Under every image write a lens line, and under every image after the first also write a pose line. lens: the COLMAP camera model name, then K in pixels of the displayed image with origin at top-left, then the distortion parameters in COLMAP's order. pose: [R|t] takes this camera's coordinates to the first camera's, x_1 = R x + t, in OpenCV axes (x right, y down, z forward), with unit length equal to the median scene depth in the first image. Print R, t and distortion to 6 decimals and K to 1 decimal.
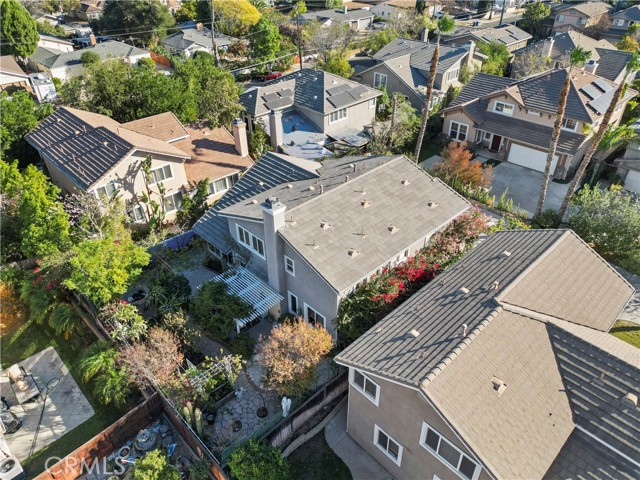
lens RADIAL K [[454.8, 0, 324.0], [0, 454.8, 230.6], [0, 0, 1]] dist [0.069773, -0.065939]
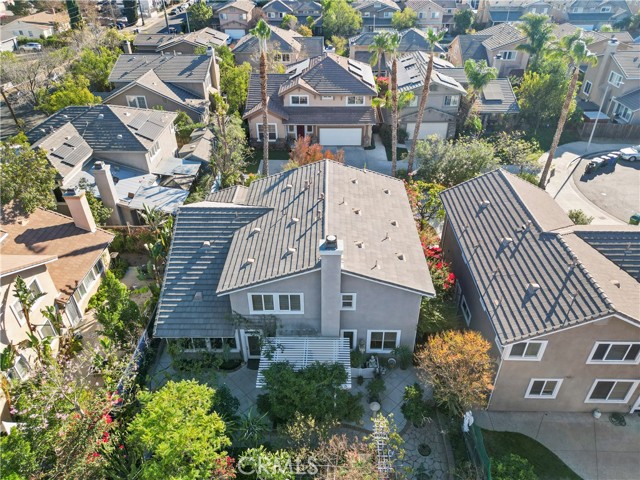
lens RADIAL K [[454.8, 0, 324.0], [0, 454.8, 230.6], [0, 0, 1]] dist [0.069773, -0.065939]
pose [[0.707684, -0.388164, 0.590349, -0.343956], [0.392223, 0.910822, 0.128702, -0.109318], [-0.587660, 0.140468, 0.796821, 0.163459]]
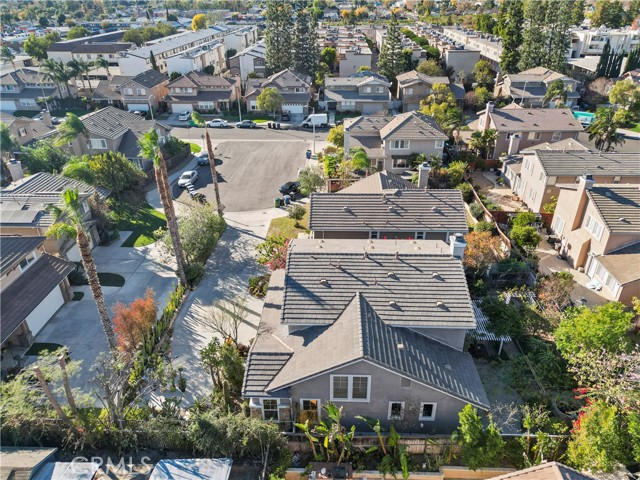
lens RADIAL K [[454.8, 0, 324.0], [0, 454.8, 230.6], [0, 0, 1]] dist [0.069773, -0.065939]
pose [[-0.693697, -0.324001, 0.643279, -0.370935], [0.407476, 0.559918, 0.721426, -0.638397], [-0.593926, 0.762572, -0.256391, 0.839925]]
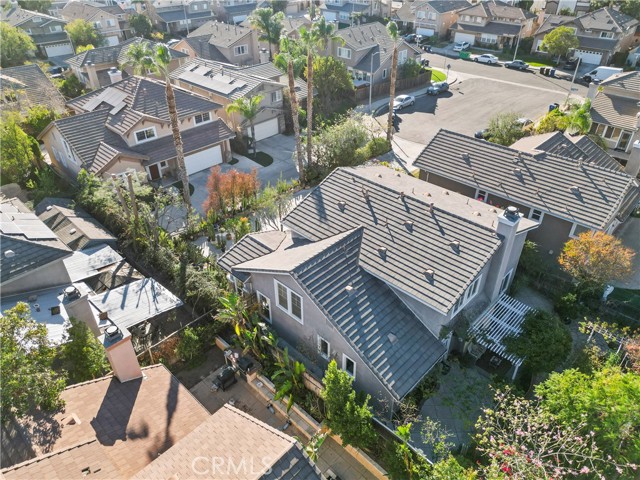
lens RADIAL K [[454.8, 0, 324.0], [0, 454.8, 230.6], [0, 0, 1]] dist [0.069773, -0.065939]
pose [[-0.037436, -0.548989, 0.834991, -0.513132], [0.555065, 0.683398, 0.474206, -0.395191], [-0.830964, 0.481226, 0.279141, 0.583252]]
